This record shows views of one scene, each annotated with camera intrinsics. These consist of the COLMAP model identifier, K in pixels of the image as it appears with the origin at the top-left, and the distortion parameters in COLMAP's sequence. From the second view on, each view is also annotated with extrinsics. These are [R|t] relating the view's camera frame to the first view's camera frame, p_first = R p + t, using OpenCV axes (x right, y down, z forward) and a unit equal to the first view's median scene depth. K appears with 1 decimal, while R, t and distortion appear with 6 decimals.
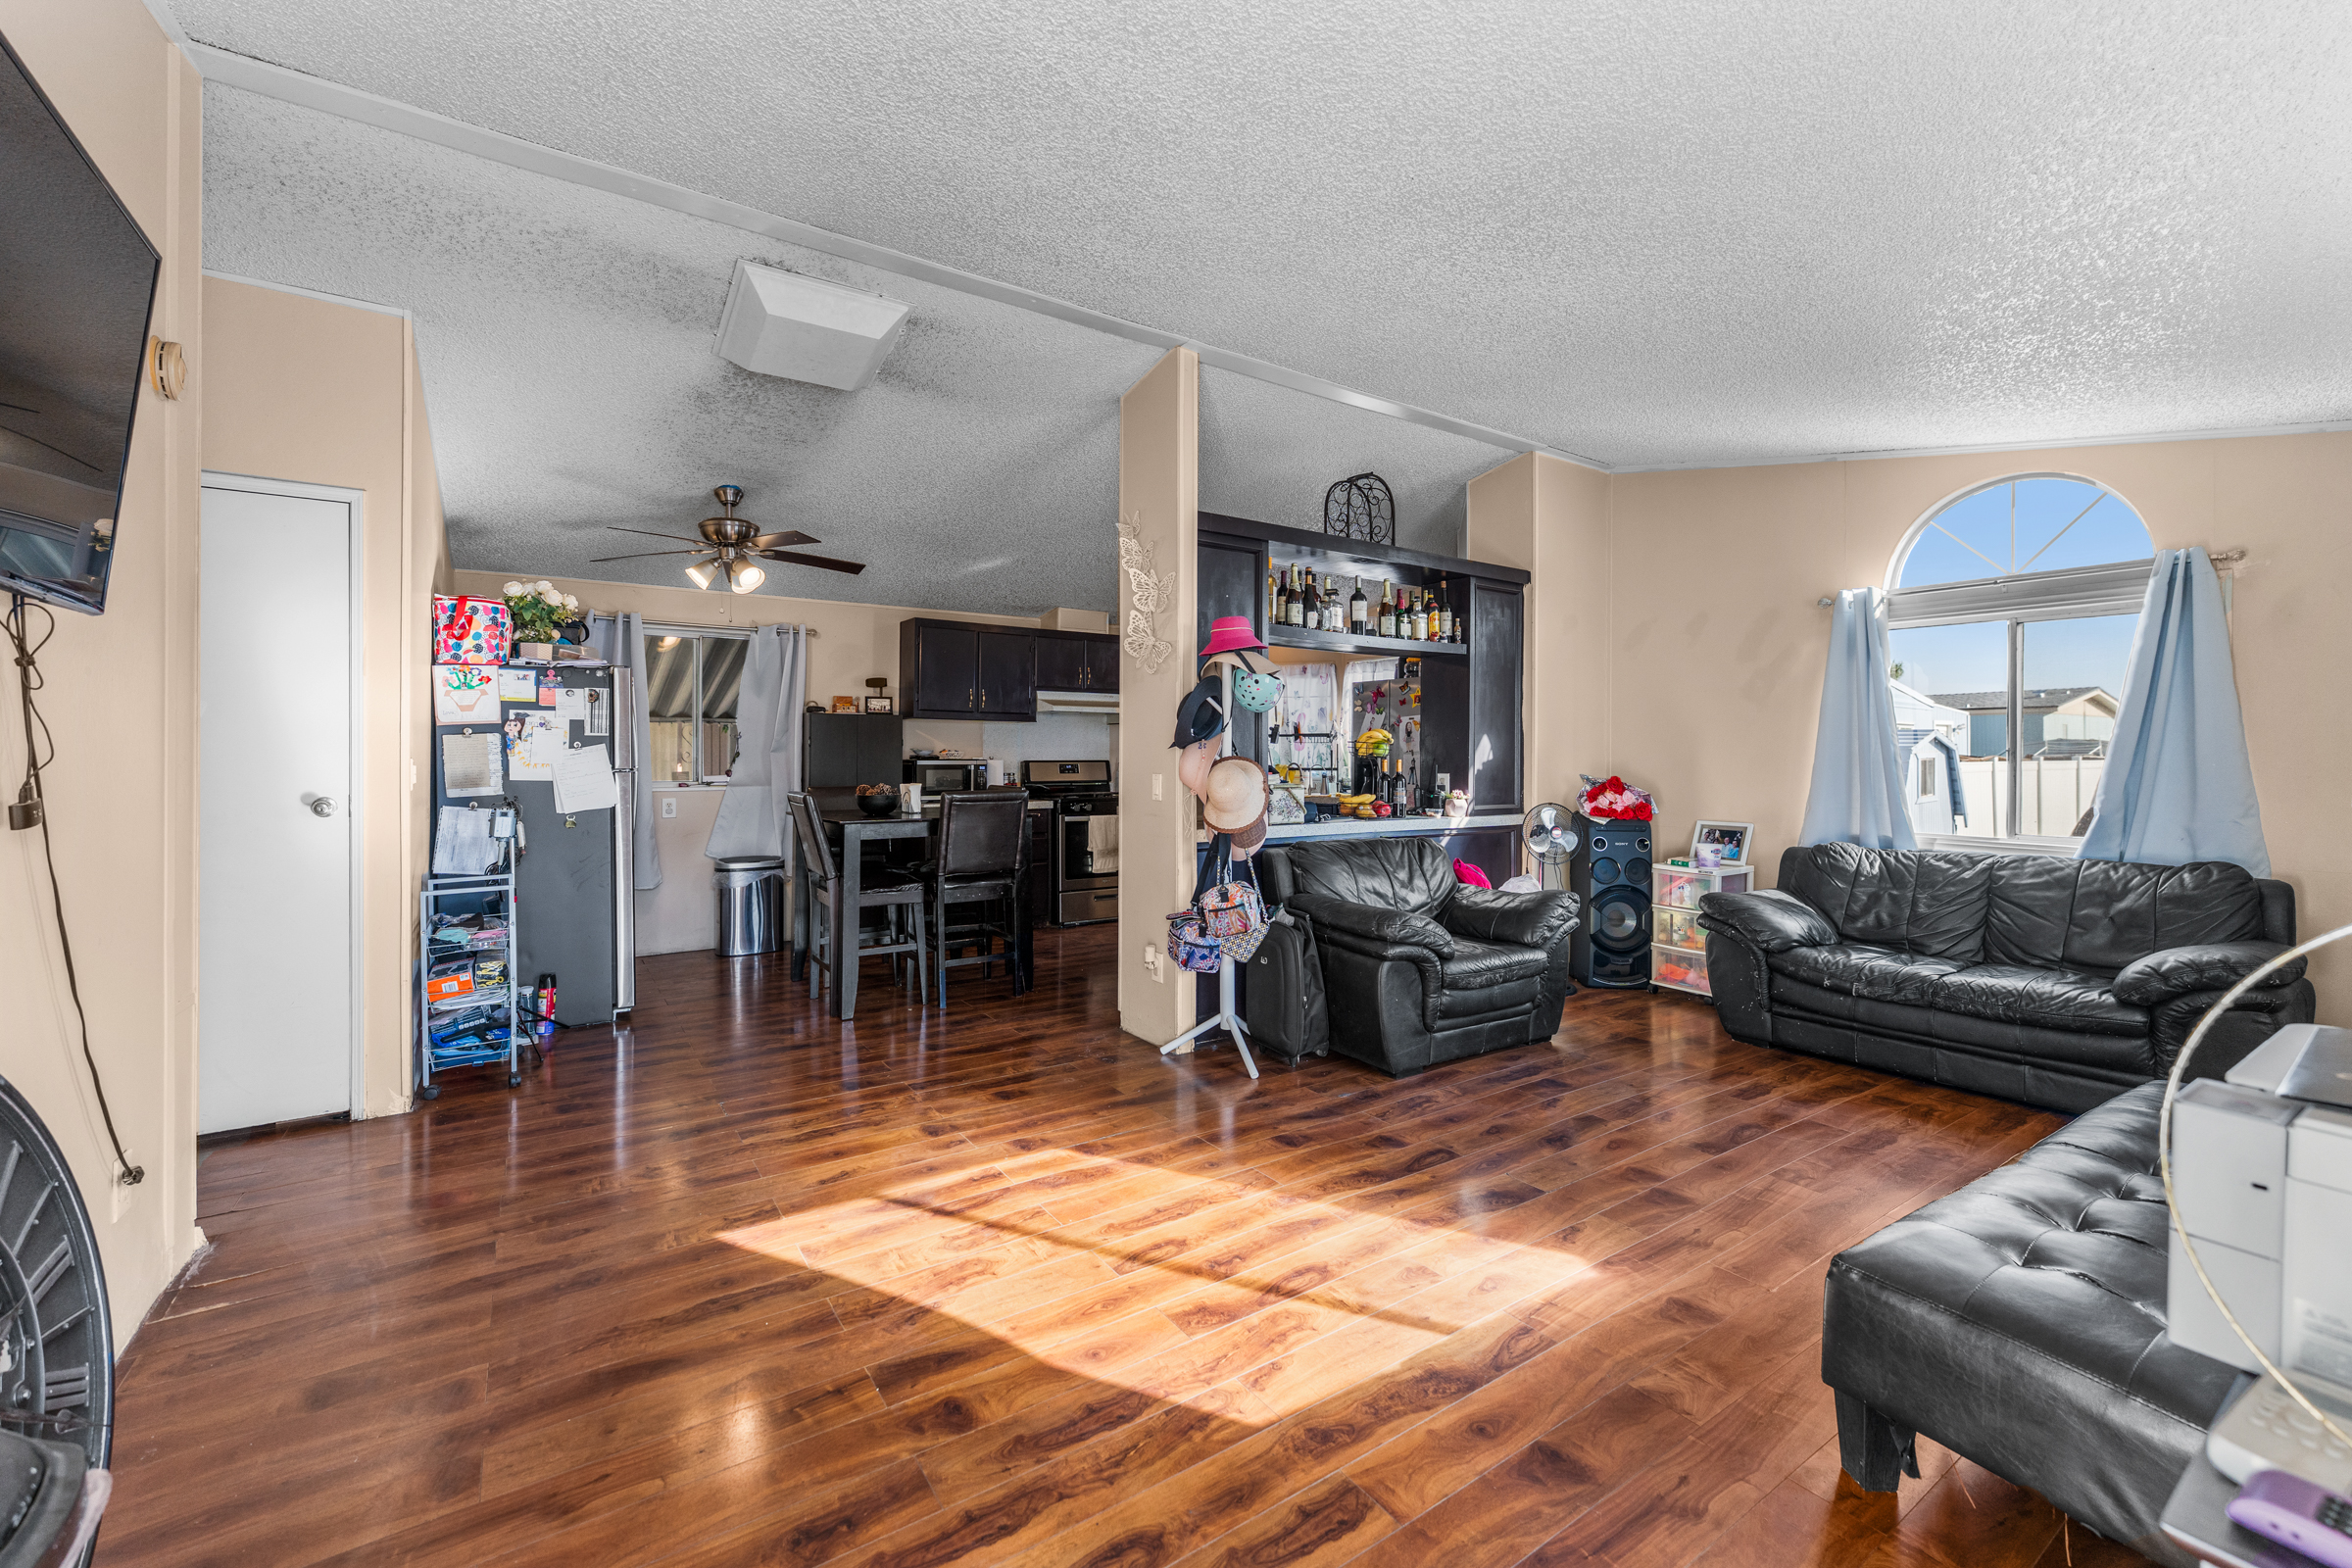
lens RADIAL K [[956.0, 0, 1171.7], [0, 956.0, 776.8], [0, 0, 1]] dist [0.000093, -0.000994]
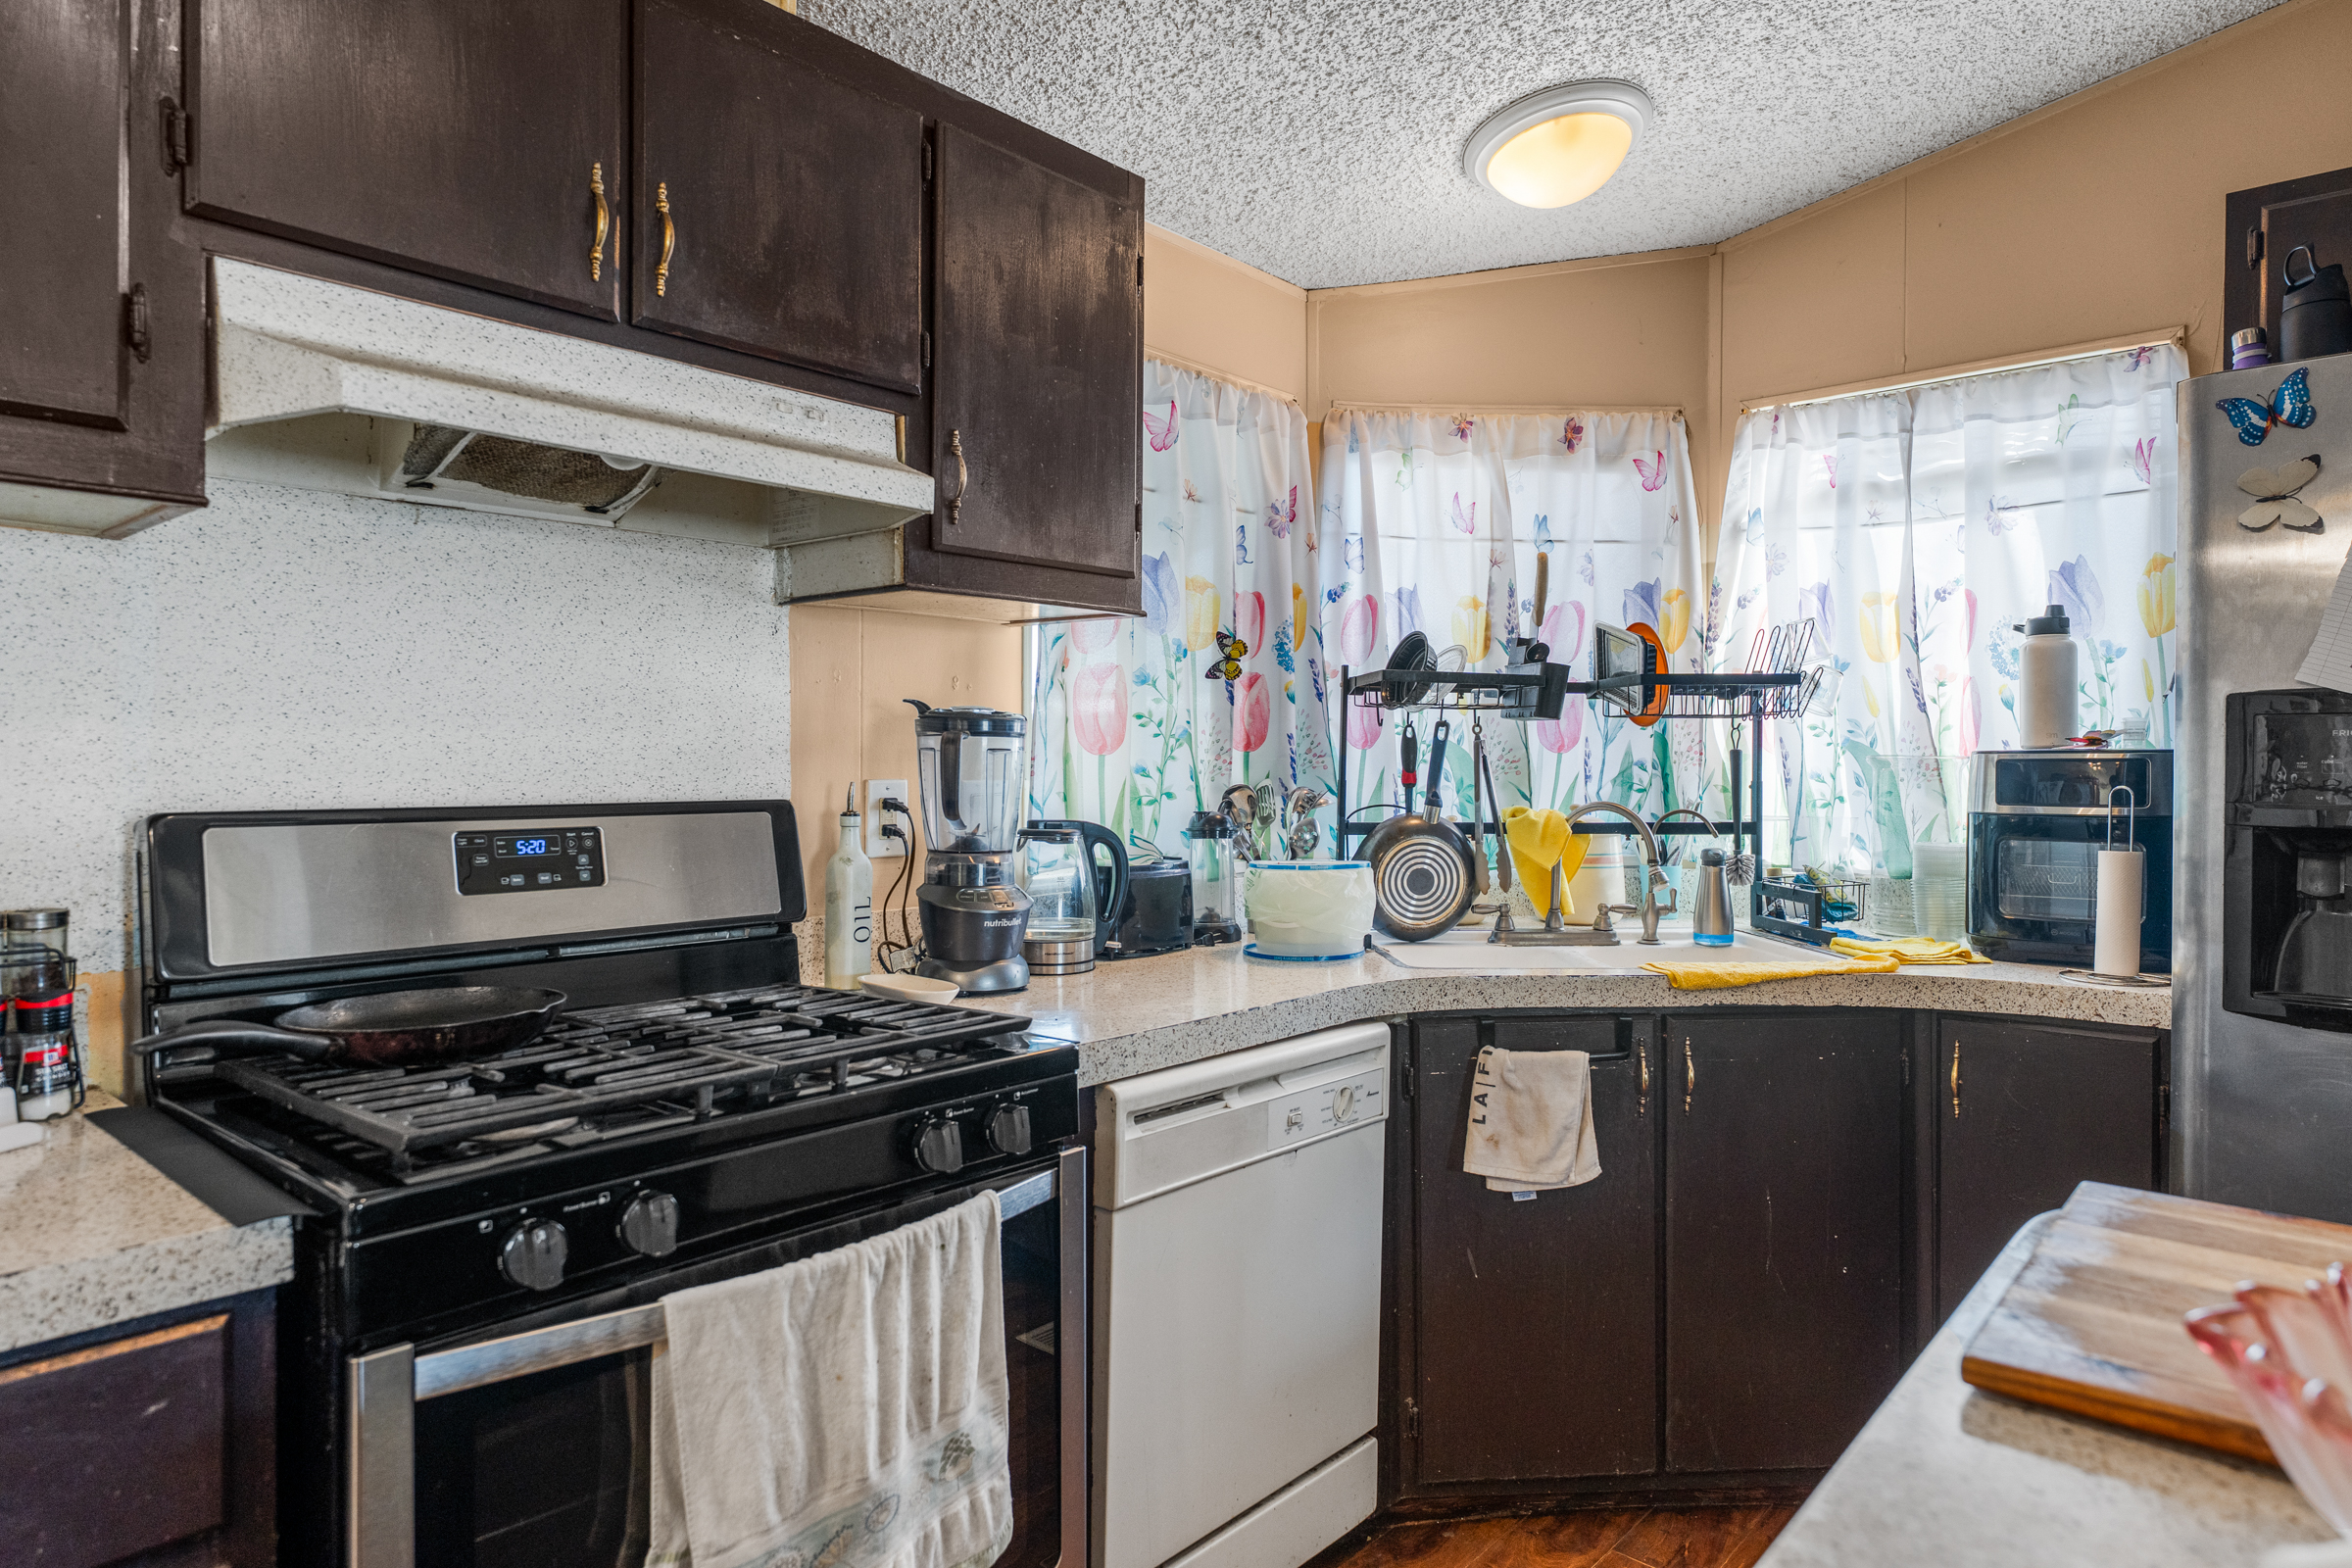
lens RADIAL K [[1356.7, 0, 1172.9], [0, 1356.7, 775.5], [0, 0, 1]] dist [0.007431, -0.000462]
pose [[0.969057, -0.000620, 0.246837, -0.129707], [0.003647, 0.999924, -0.011809, -0.040704], [-0.246810, 0.012343, 0.968985, 1.611415]]
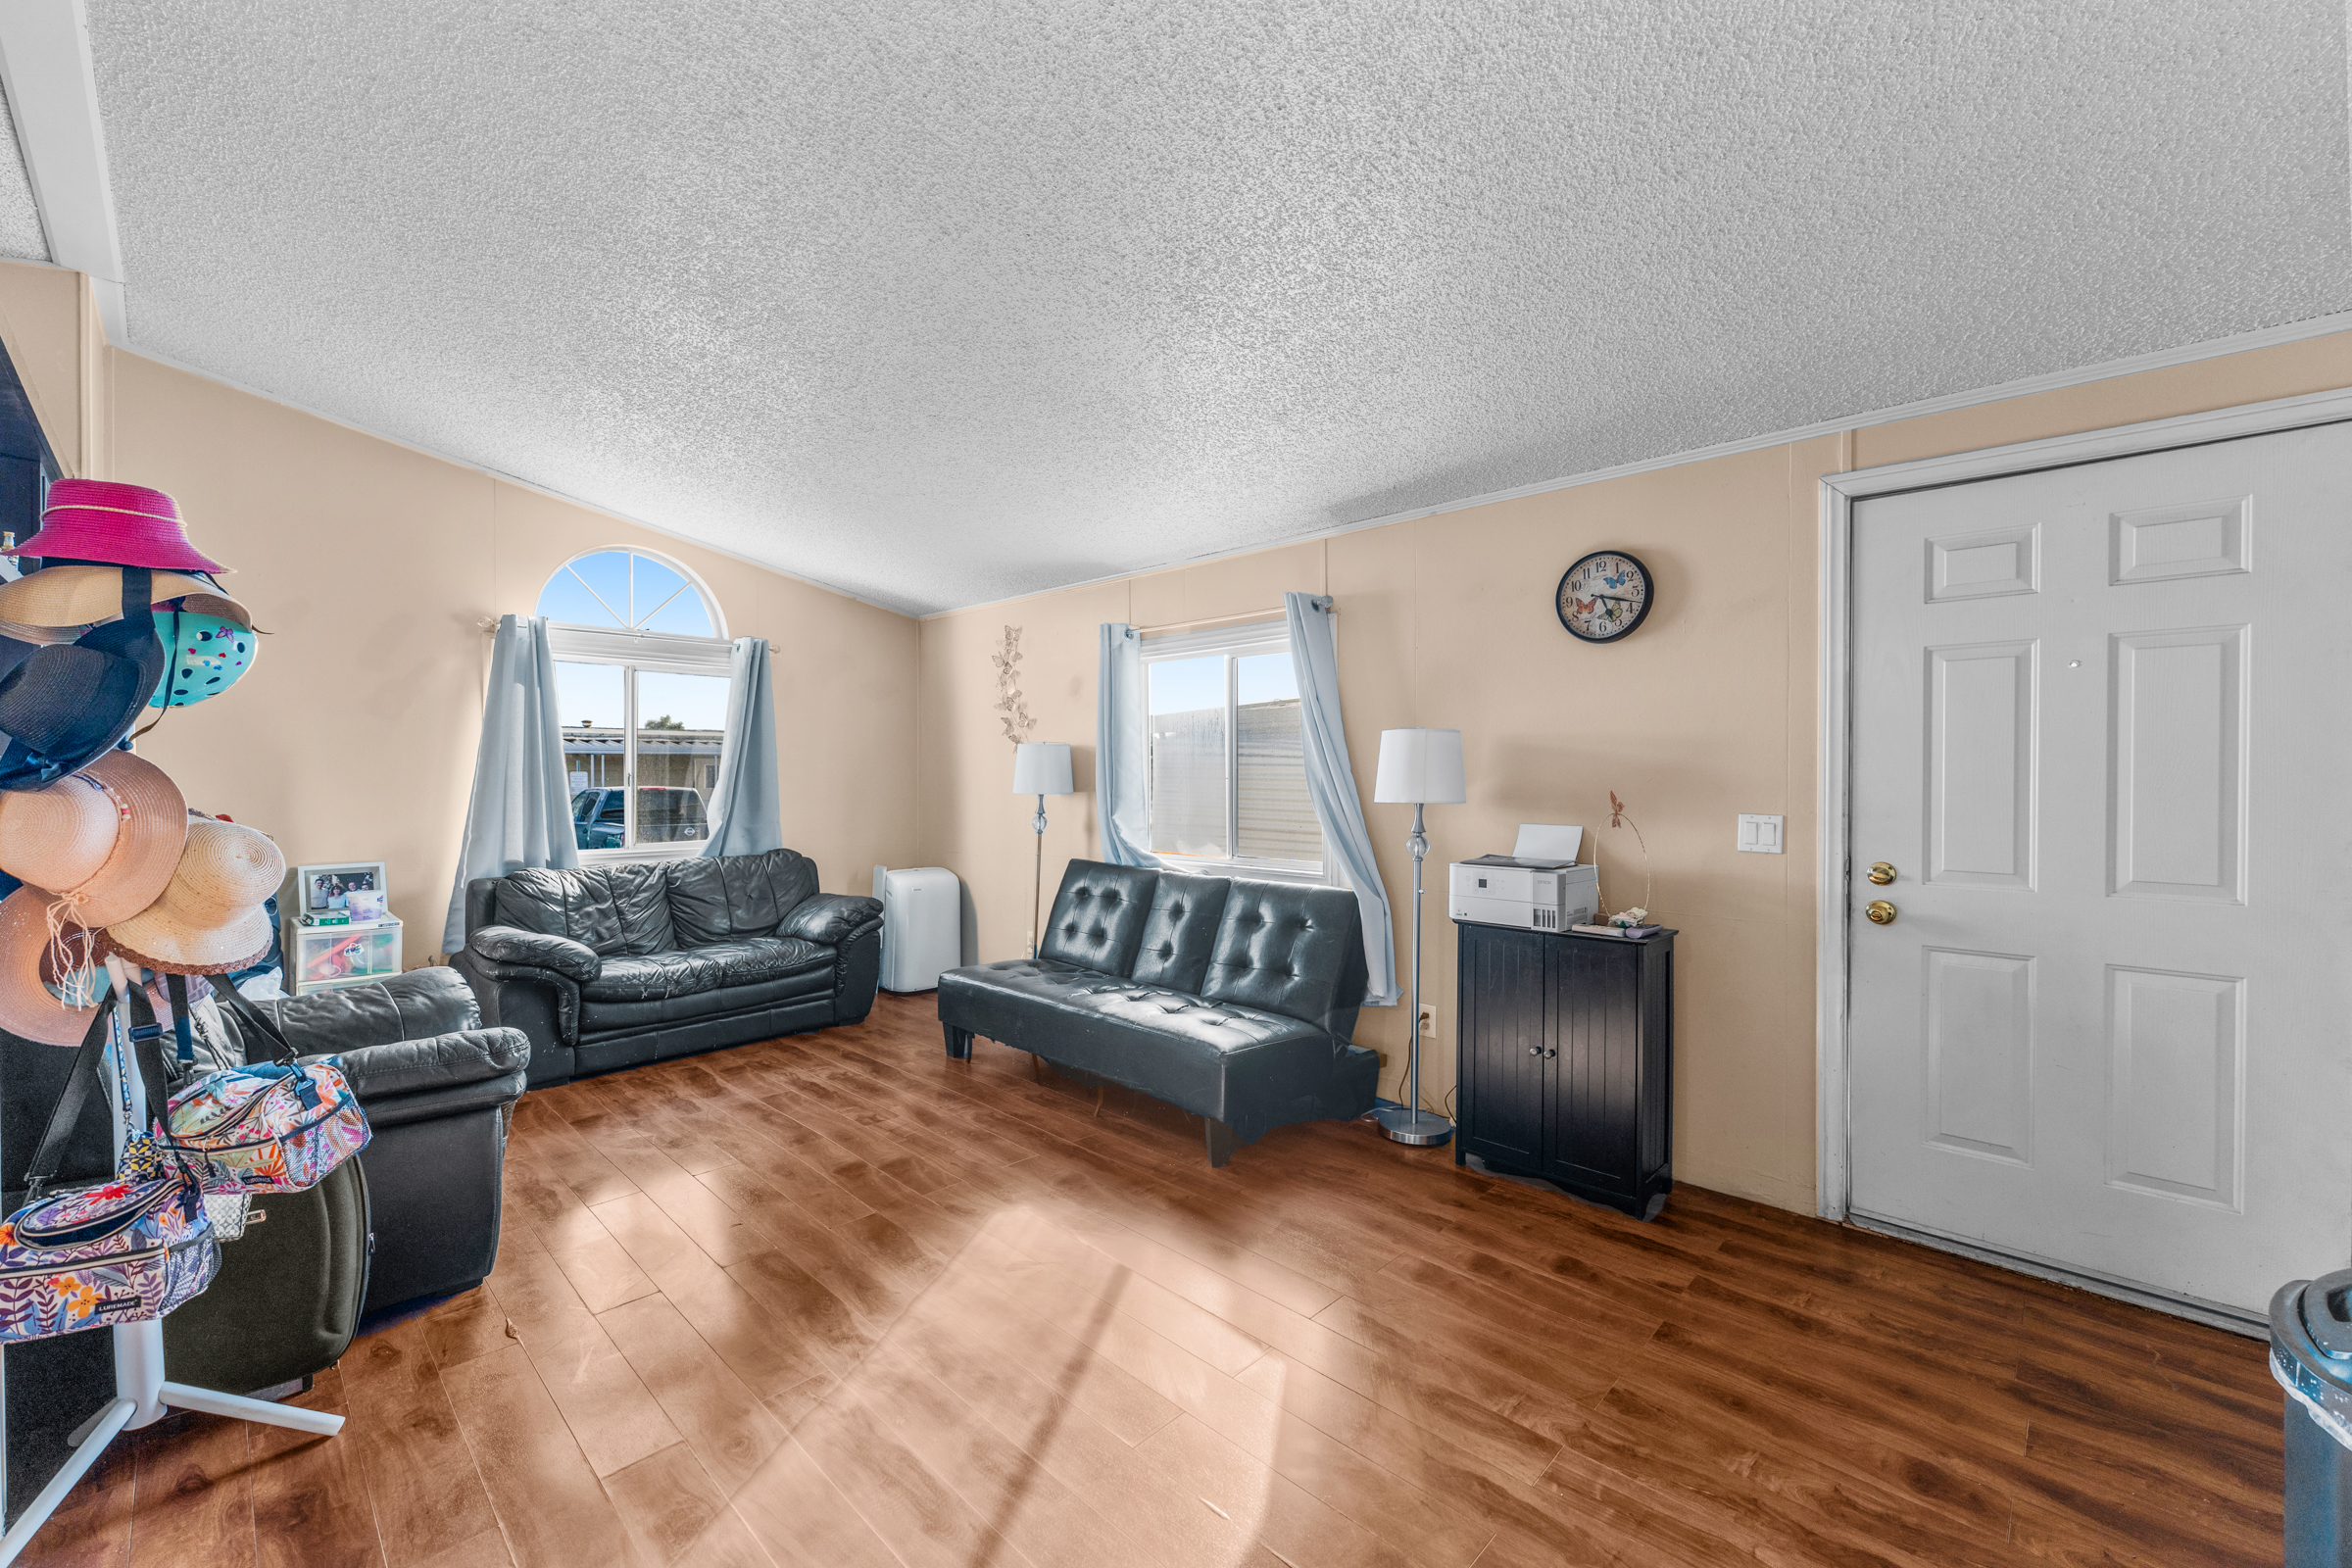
lens RADIAL K [[956.0, 0, 1178.0], [0, 956.0, 774.0], [0, 0, 1]] dist [0.000093, -0.000994]
pose [[-0.214151, -0.010742, 0.976742, -0.523971], [0.023828, 0.999585, 0.016217, -0.036549], [-0.976510, 0.026747, -0.213806, 0.689262]]
